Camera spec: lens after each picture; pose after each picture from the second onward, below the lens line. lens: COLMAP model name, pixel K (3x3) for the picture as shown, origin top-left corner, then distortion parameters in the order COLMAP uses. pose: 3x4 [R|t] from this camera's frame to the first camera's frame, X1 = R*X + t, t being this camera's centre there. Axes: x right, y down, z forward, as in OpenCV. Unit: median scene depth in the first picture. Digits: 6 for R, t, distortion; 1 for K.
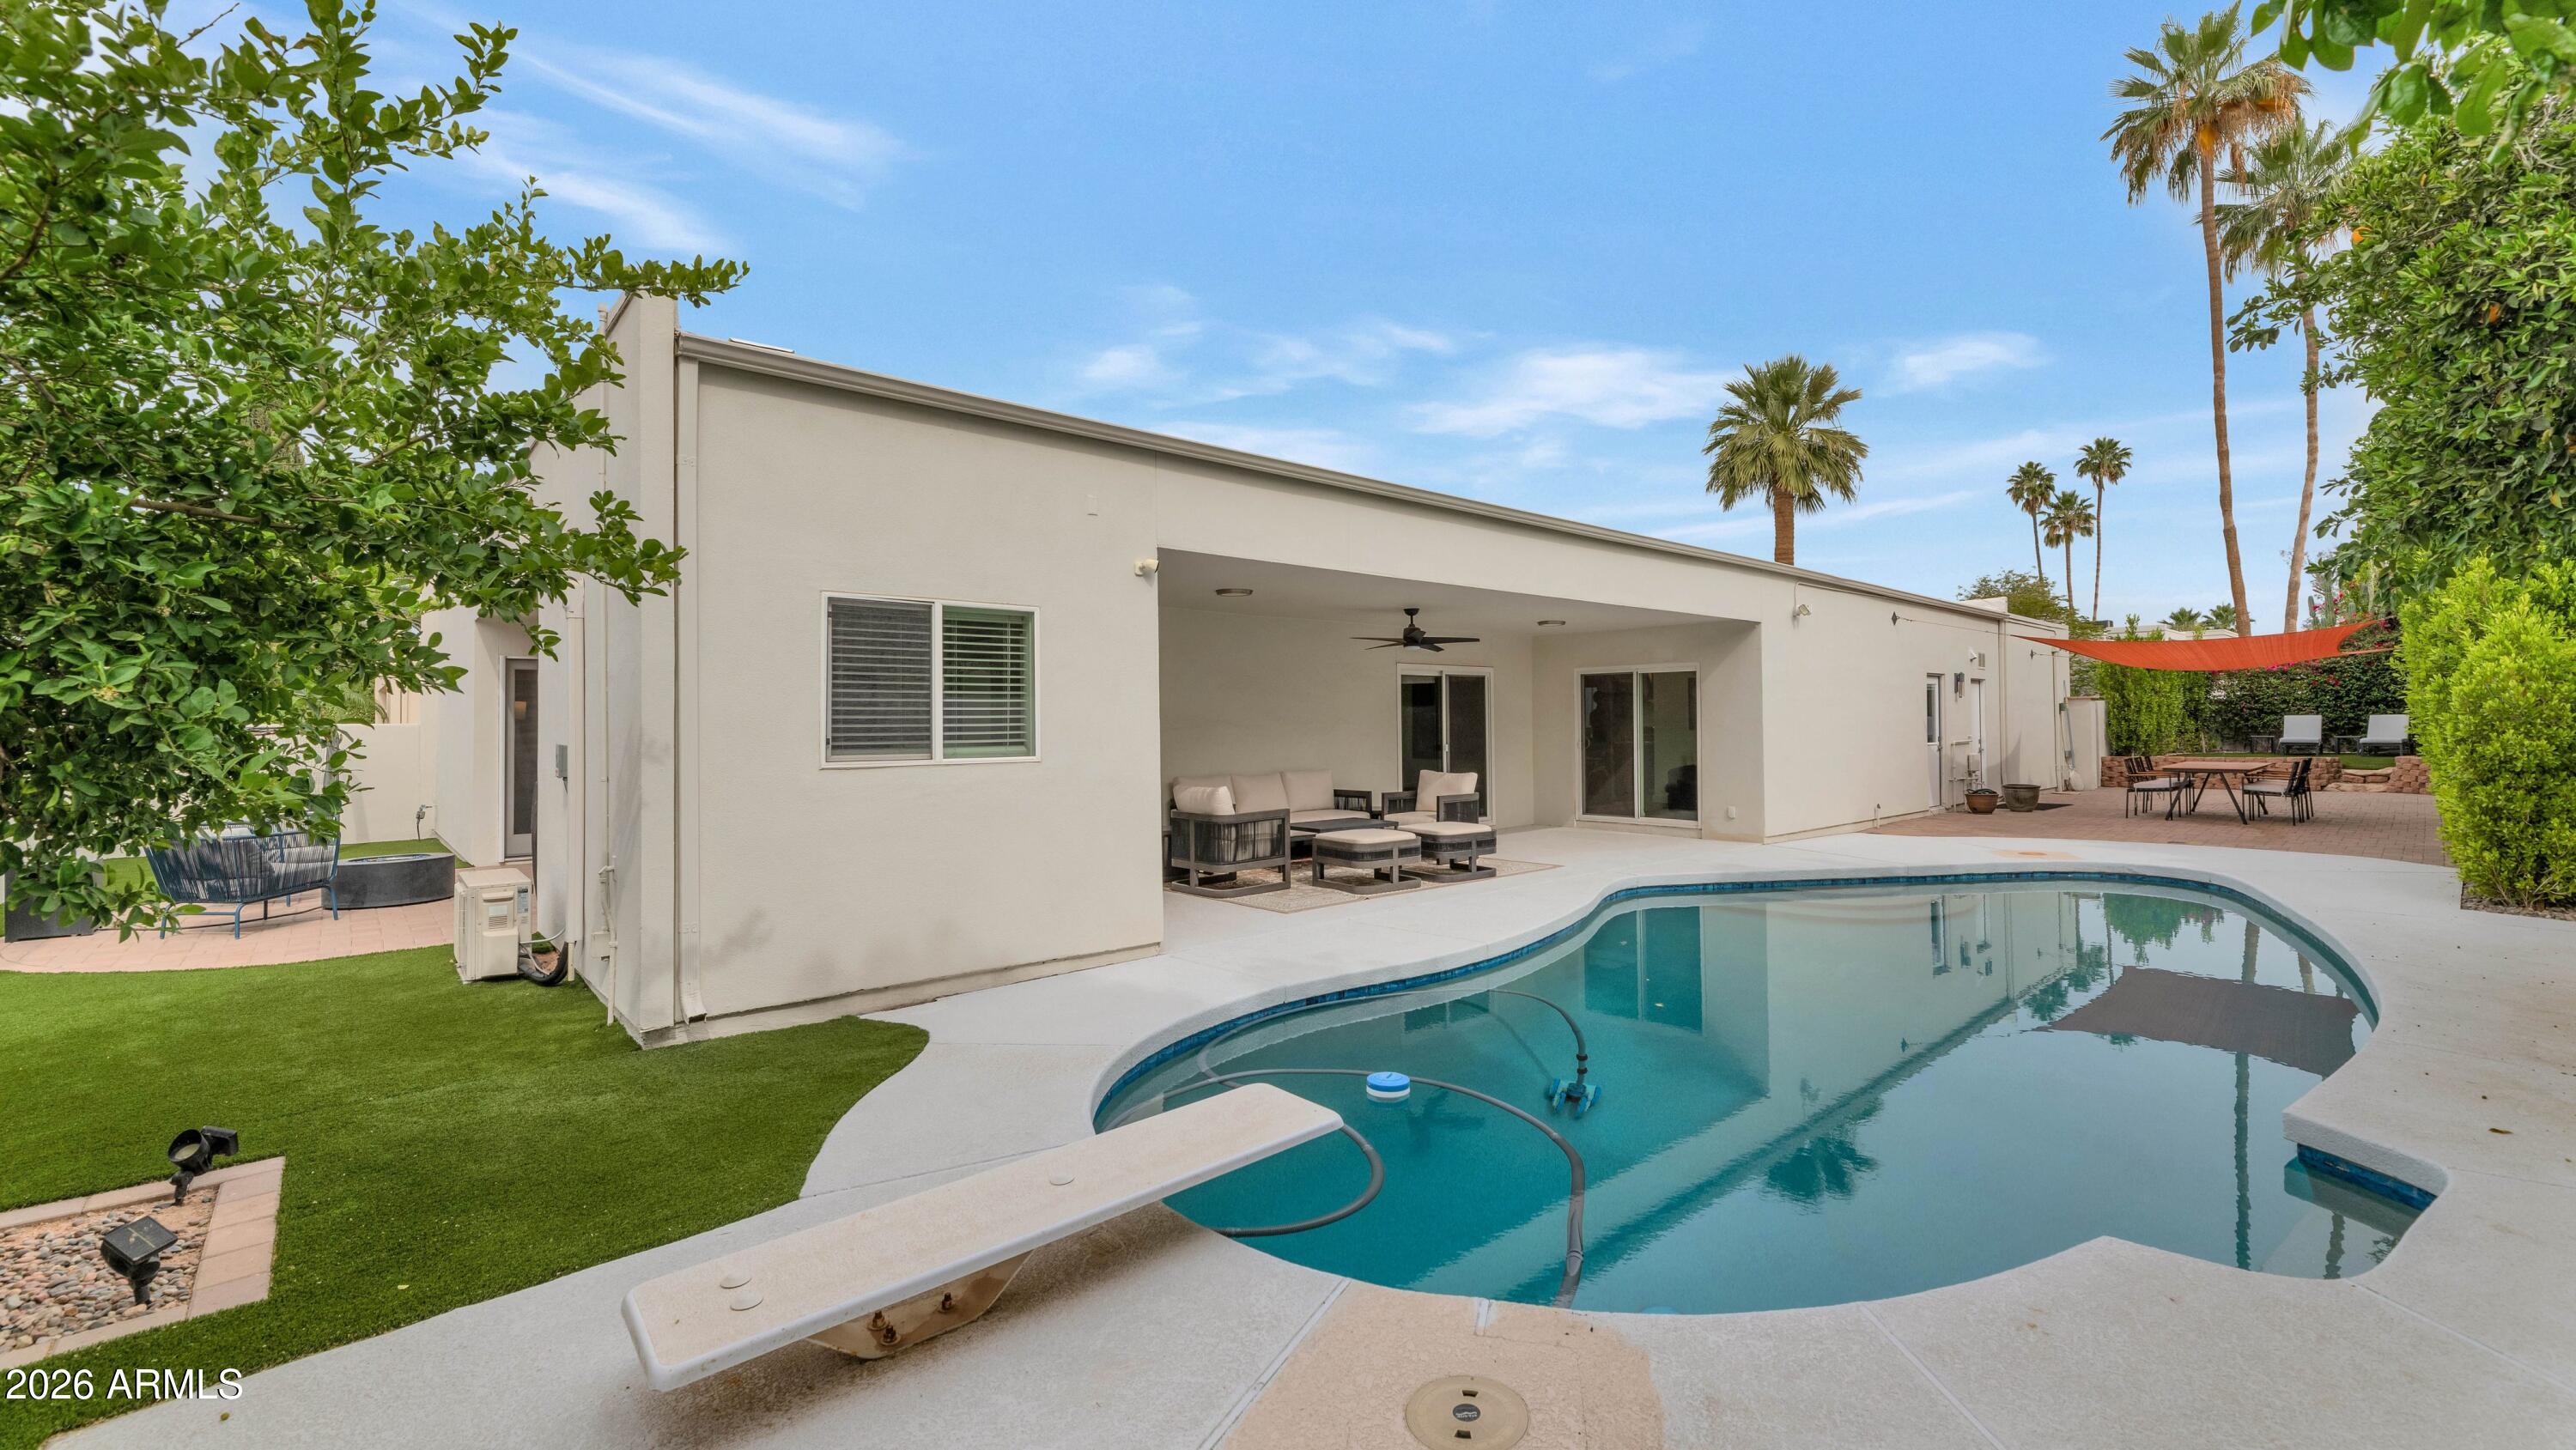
lens RADIAL K [[1072.4, 0, 1323.0], [0, 1072.4, 703.8], [0, 0, 1]] dist [0.001143, -0.000084]
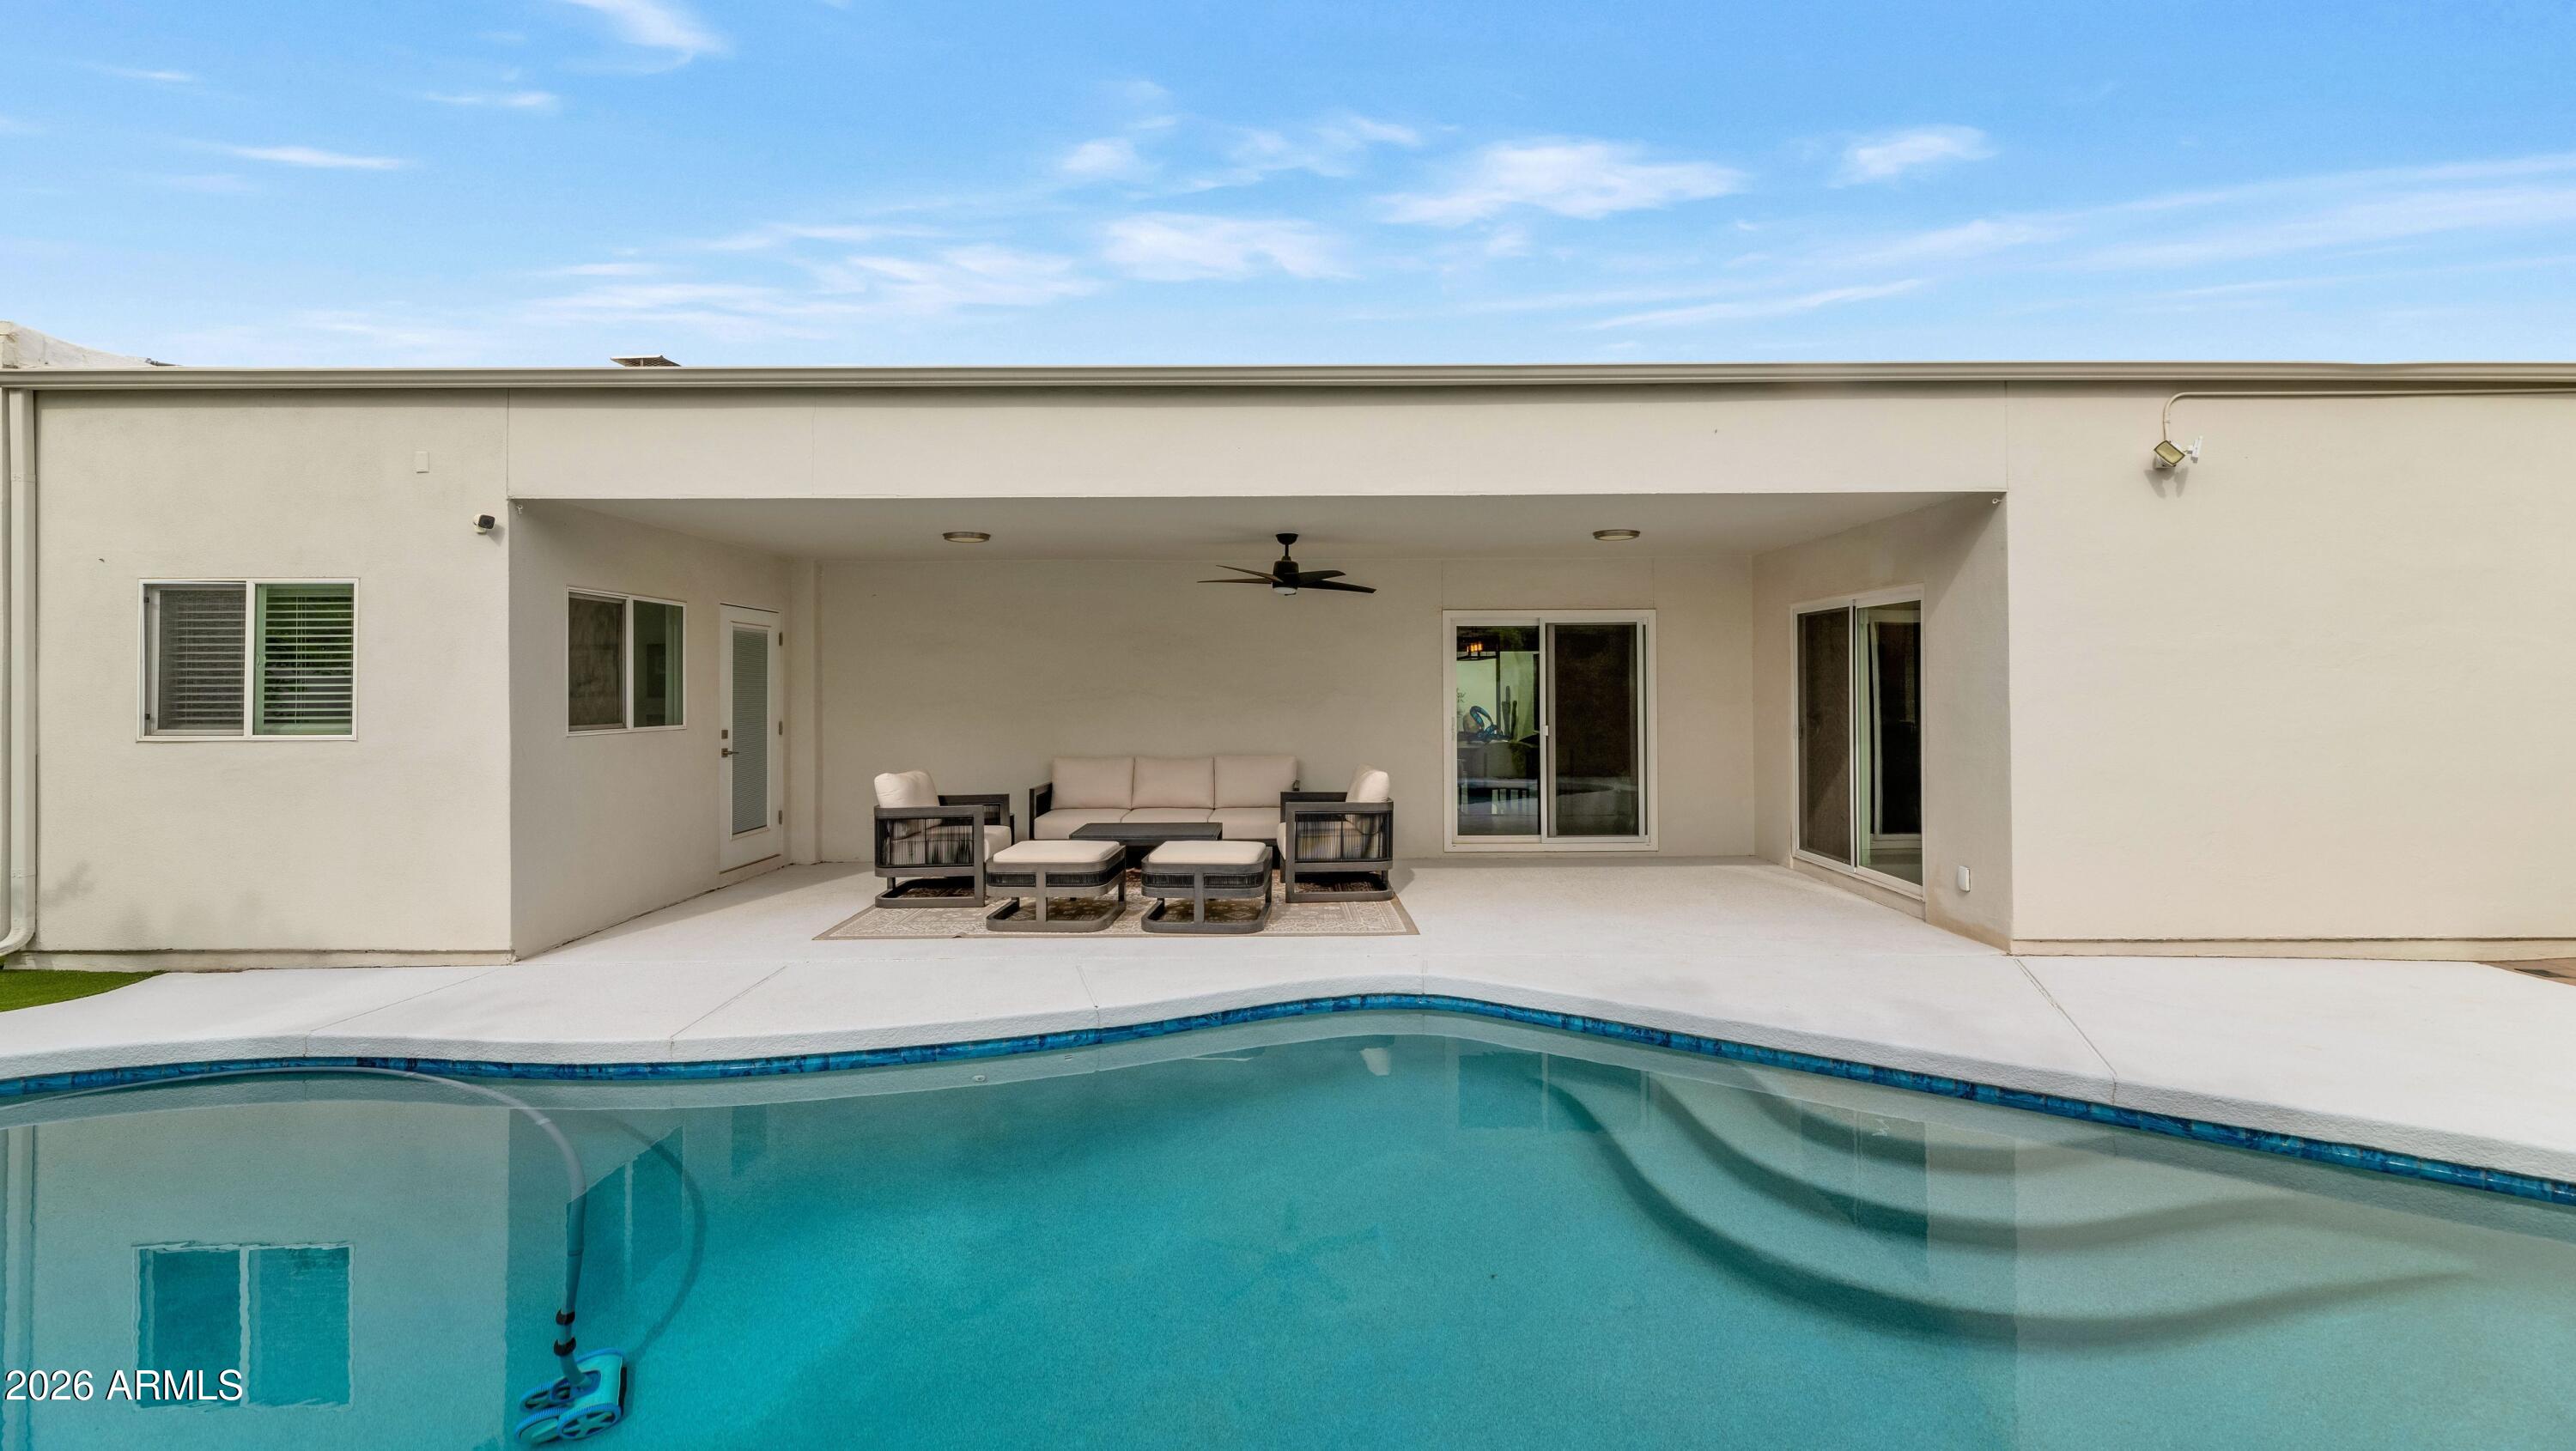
lens RADIAL K [[1072.5, 0, 1323.0], [0, 1072.5, 704.3], [0, 0, 1]] dist [0.001143, -0.000084]
pose [[0.741042, 0.017915, -0.671220, 0.440441], [0.010010, 0.999238, 0.037720, -0.002708], [0.671384, -0.034671, 0.740298, 0.381473]]
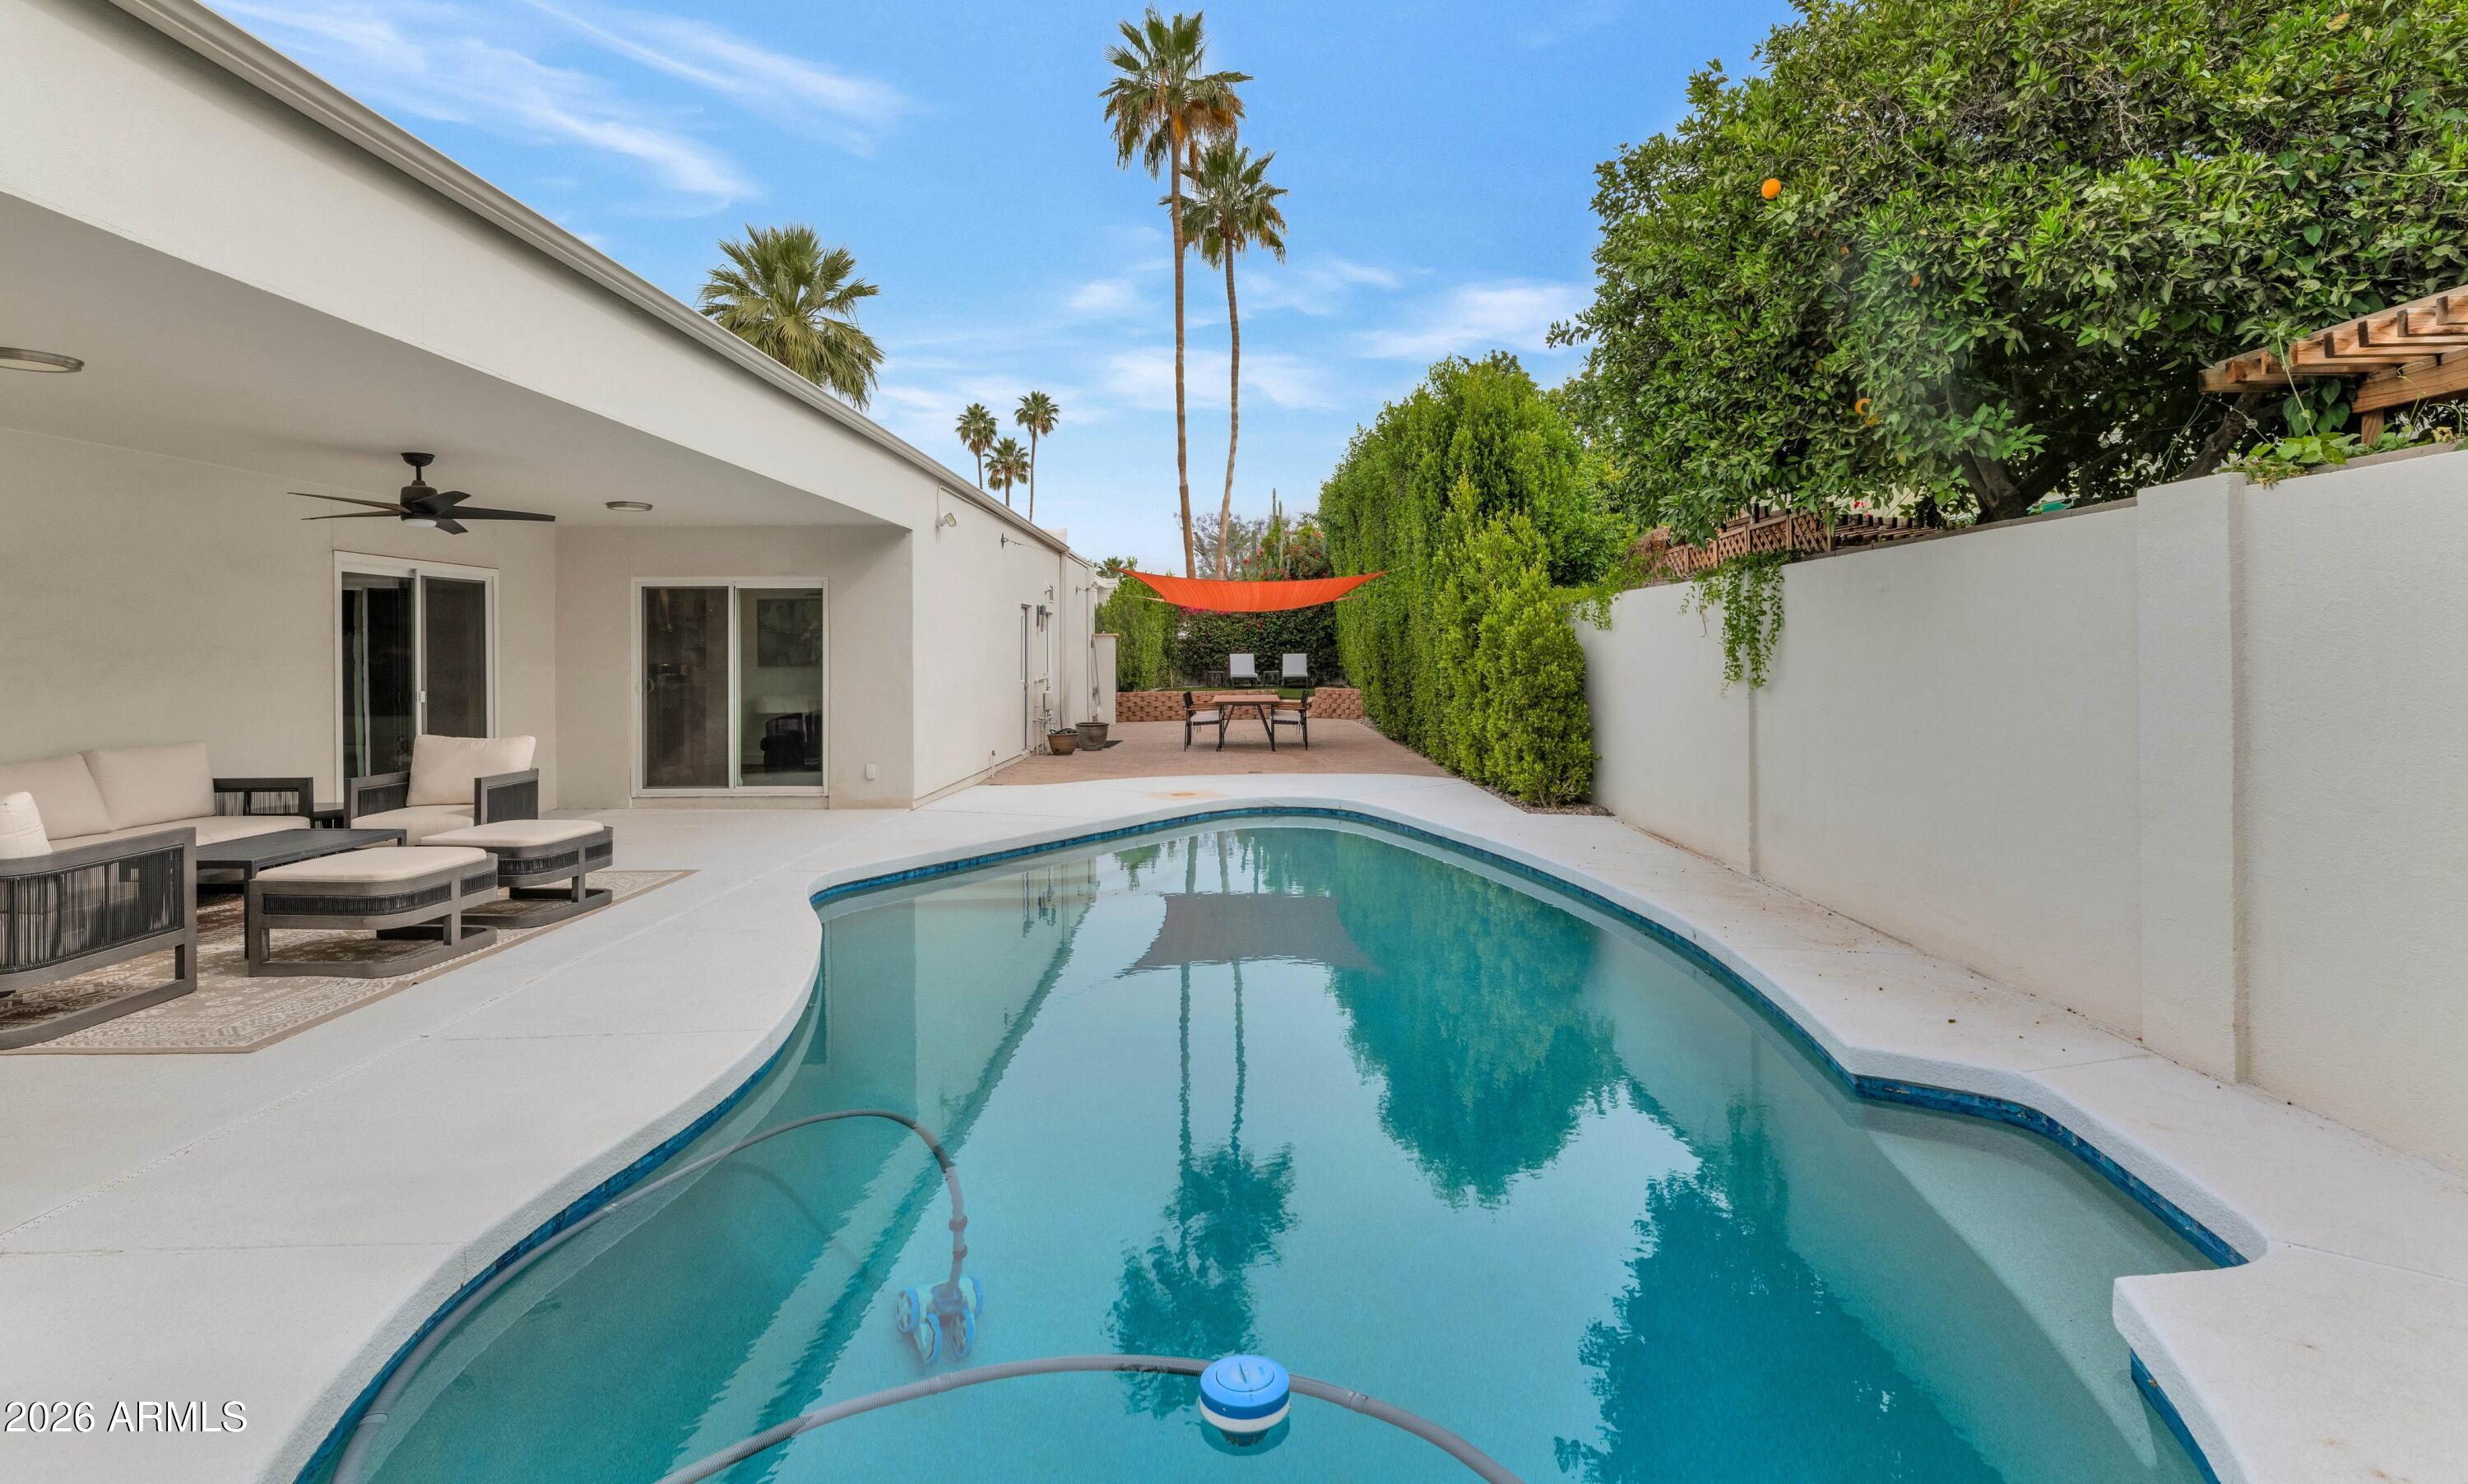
lens RADIAL K [[1214.1, 0, 1262.2], [0, 1214.1, 656.1], [0, 0, 1]] dist [0.000358, 0.000368]
pose [[0.666006, 0.004272, 0.745934, -0.078112], [-0.013979, 0.999879, 0.006754, 0.006605], [-0.745815, -0.014925, 0.665986, 0.179995]]
